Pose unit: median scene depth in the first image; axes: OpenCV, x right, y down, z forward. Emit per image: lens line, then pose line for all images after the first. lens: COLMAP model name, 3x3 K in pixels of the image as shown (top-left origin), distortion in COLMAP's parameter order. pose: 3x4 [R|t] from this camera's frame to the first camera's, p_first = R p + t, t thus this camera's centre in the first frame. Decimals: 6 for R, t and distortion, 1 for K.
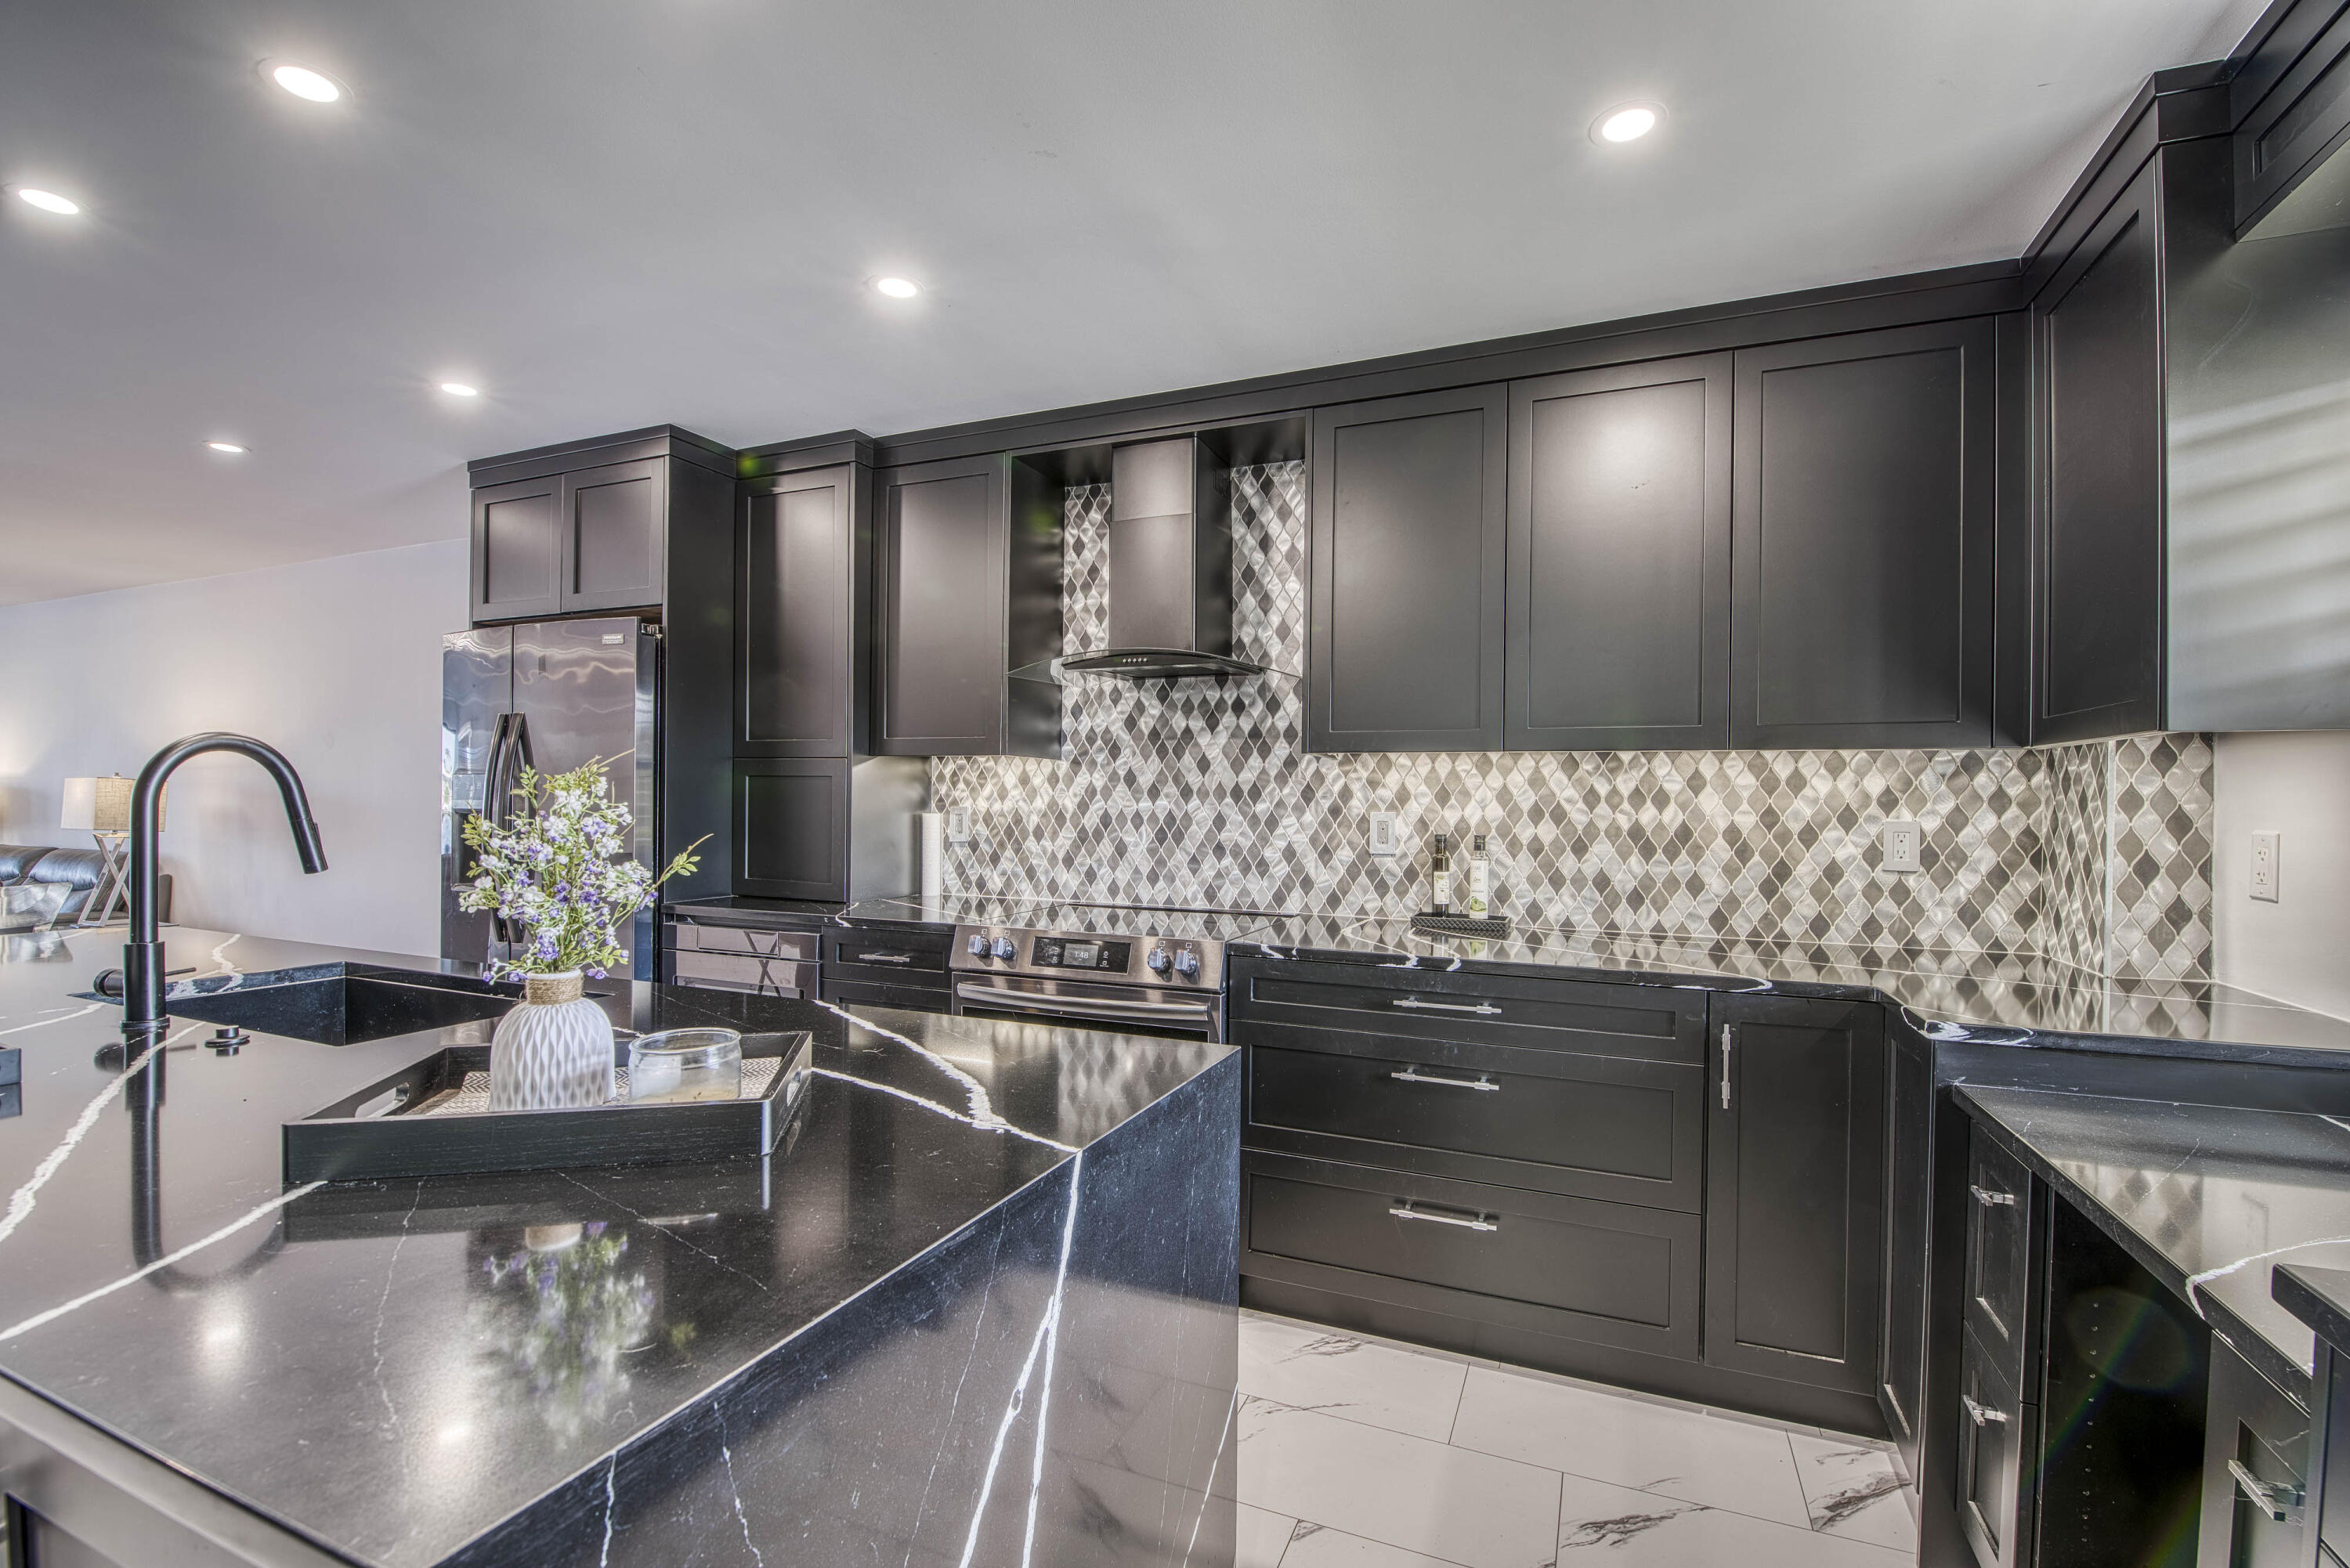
lens RADIAL K [[1013.8, 0, 1198.4], [0, 1013.8, 806.4], [0, 0, 1]] dist [-0.003964, -0.008403]
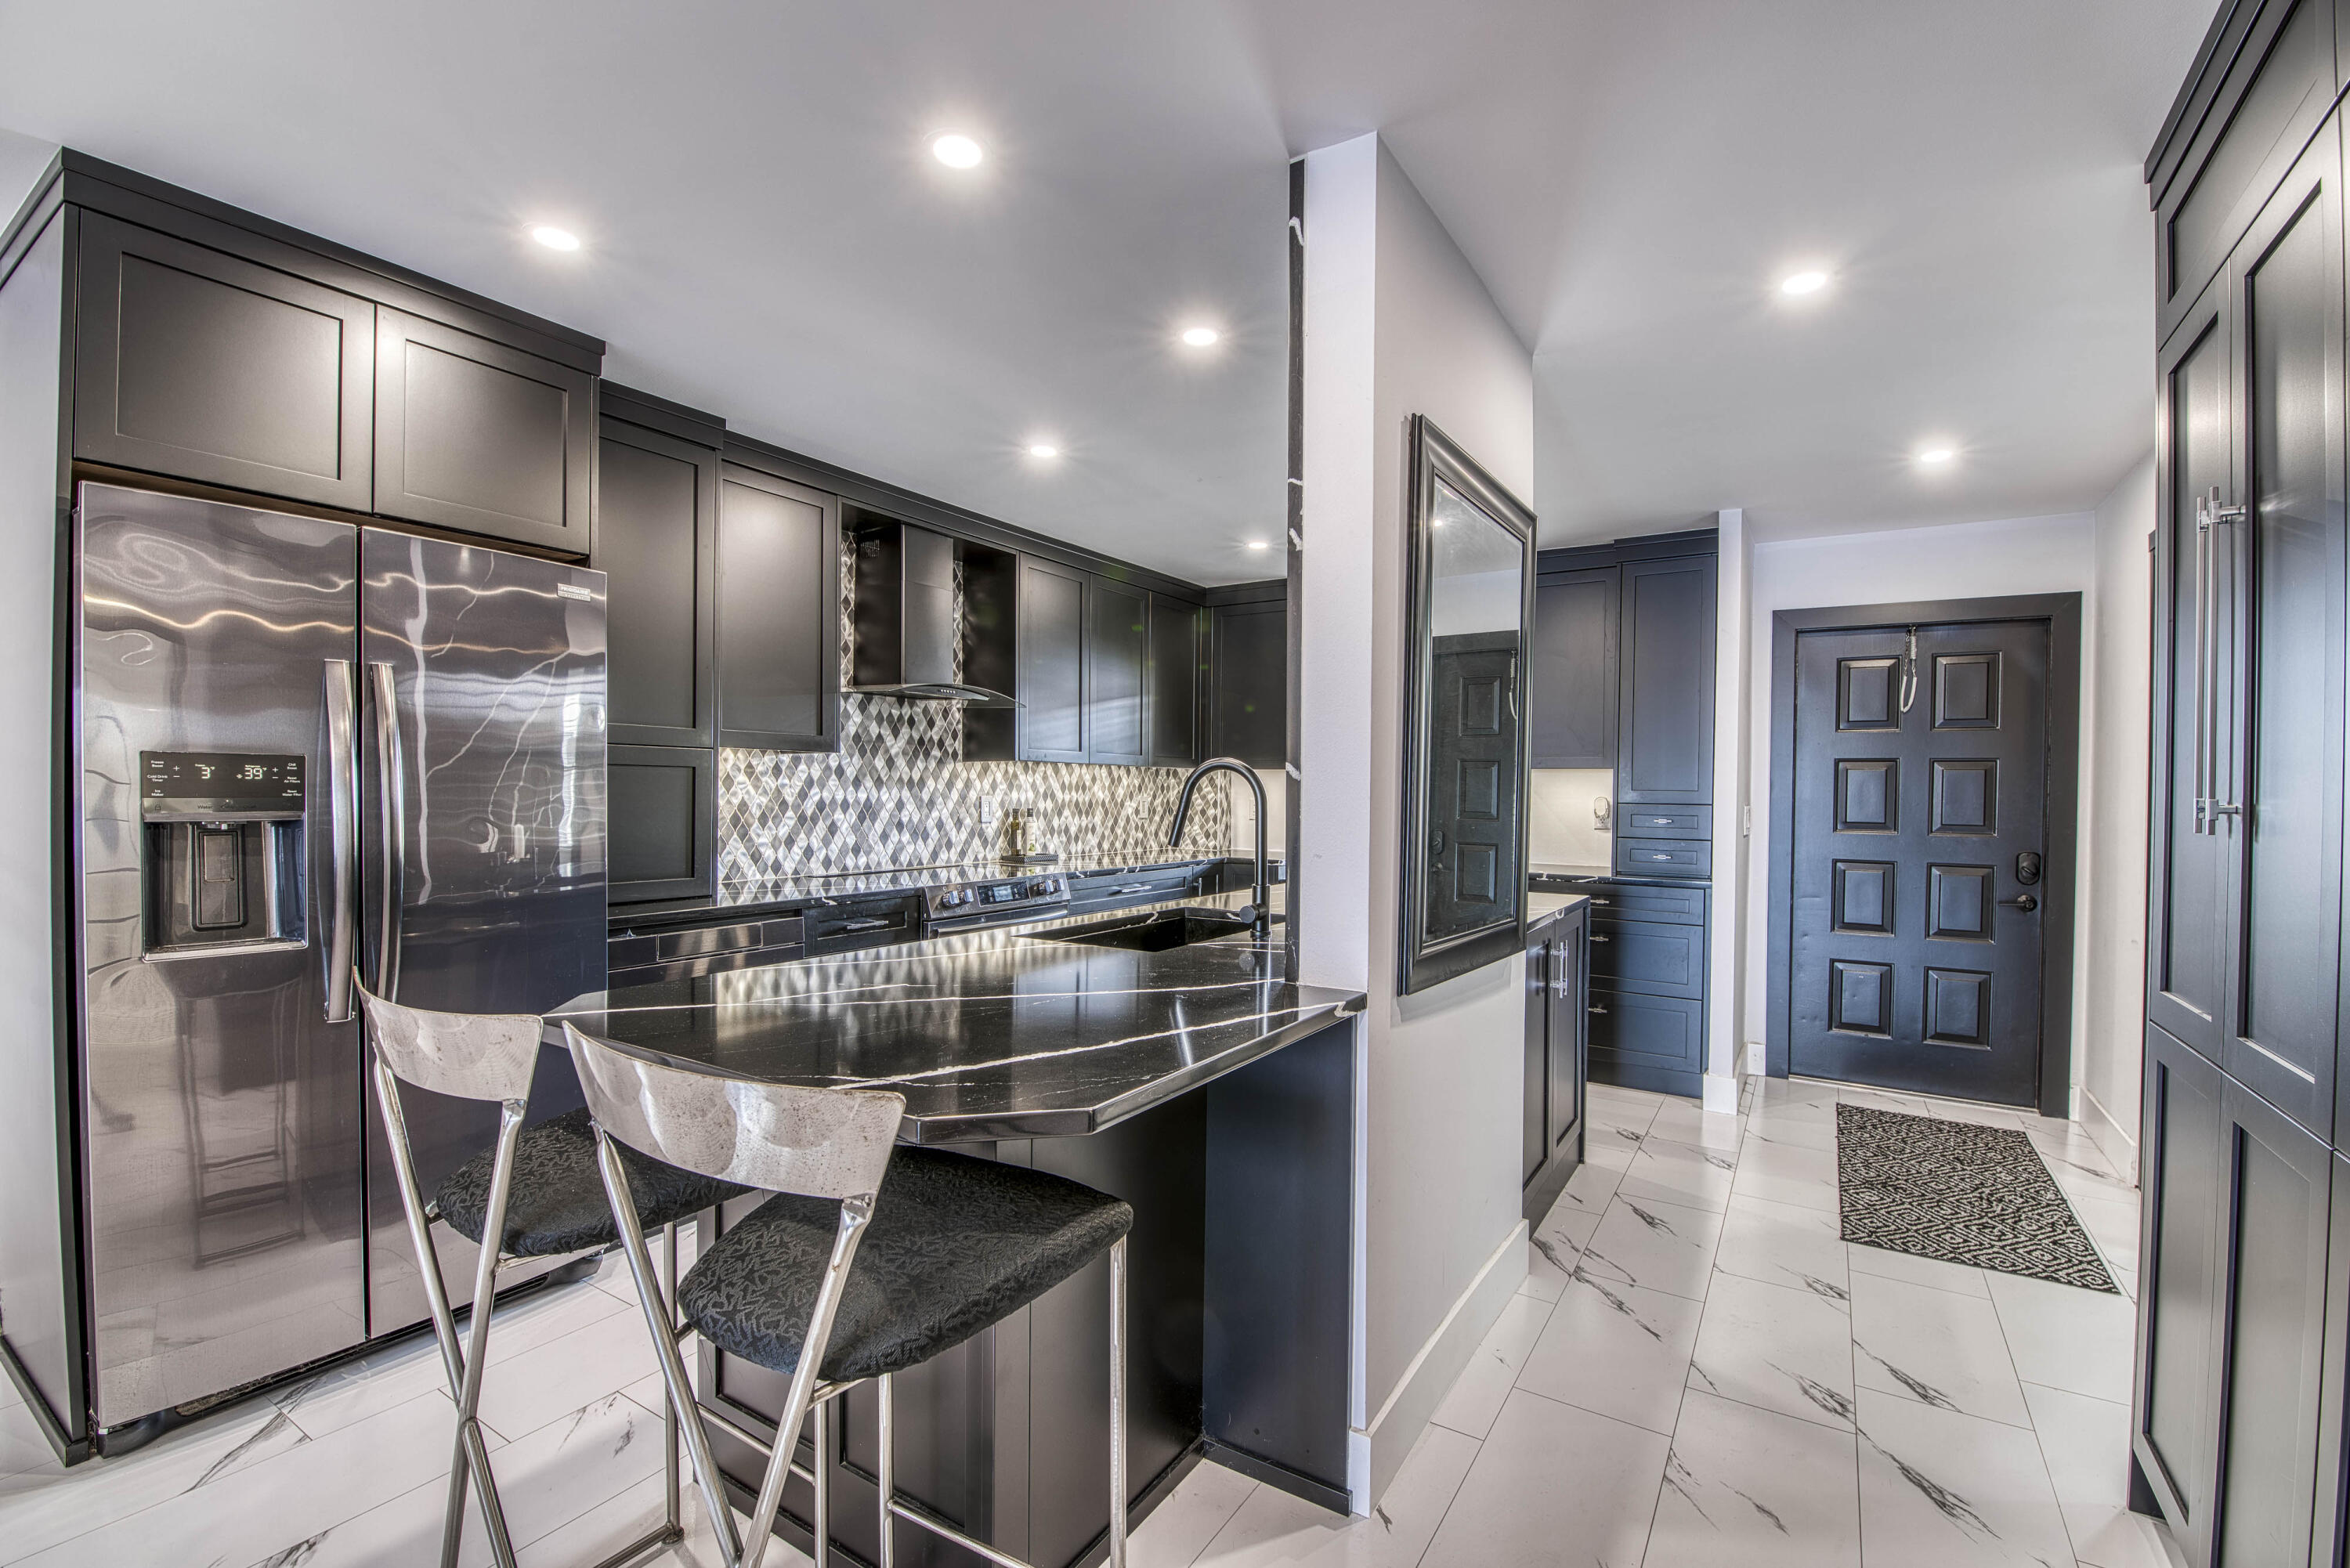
lens RADIAL K [[1013.8, 0, 1206.3], [0, 1013.8, 804.2], [0, 0, 1]] dist [-0.003964, -0.008403]
pose [[0.155811, -0.022449, 0.987532, -1.296135], [-0.001996, 0.999733, 0.023041, -0.018168], [-0.987785, -0.005561, 0.155724, 0.387572]]
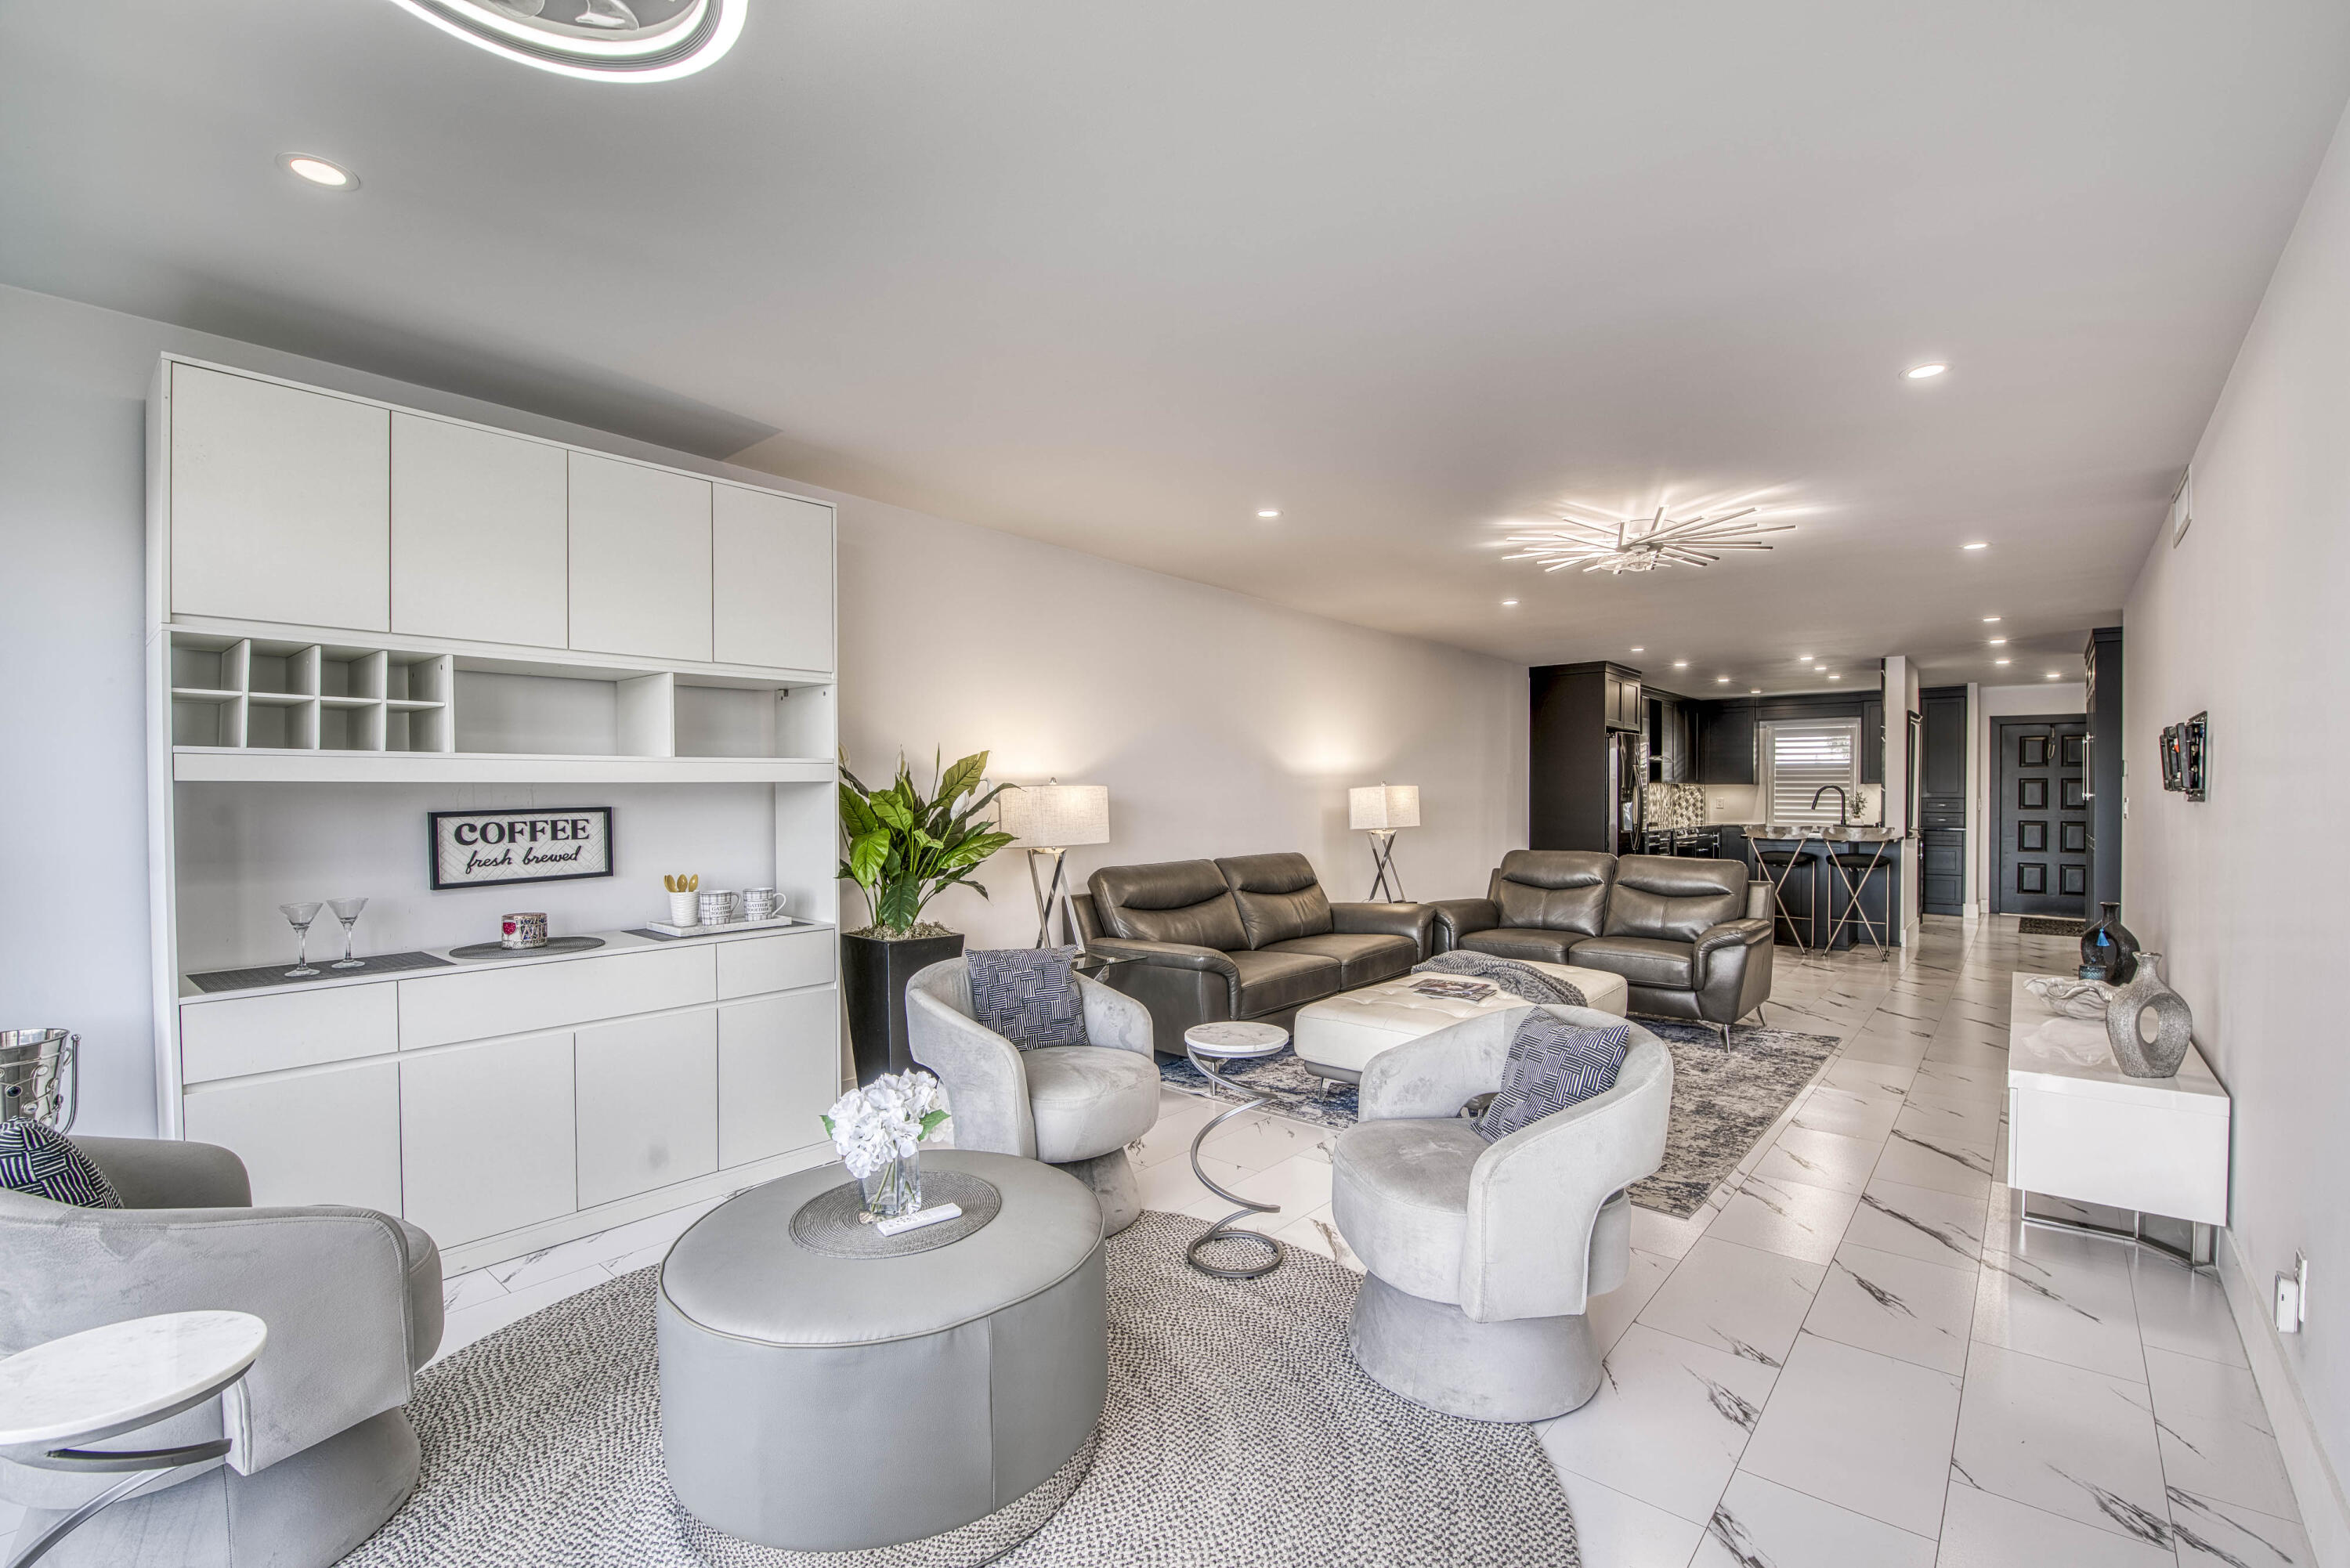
lens RADIAL K [[1015.1, 0, 1195.5], [0, 1015.1, 805.0], [0, 0, 1]] dist [-0.017759, -0.001389]
pose [[0.300604, -0.019902, 0.953541, -3.854243], [0.008480, 0.999799, 0.018194, -0.048204], [-0.953711, 0.002617, 0.300712, 1.384831]]
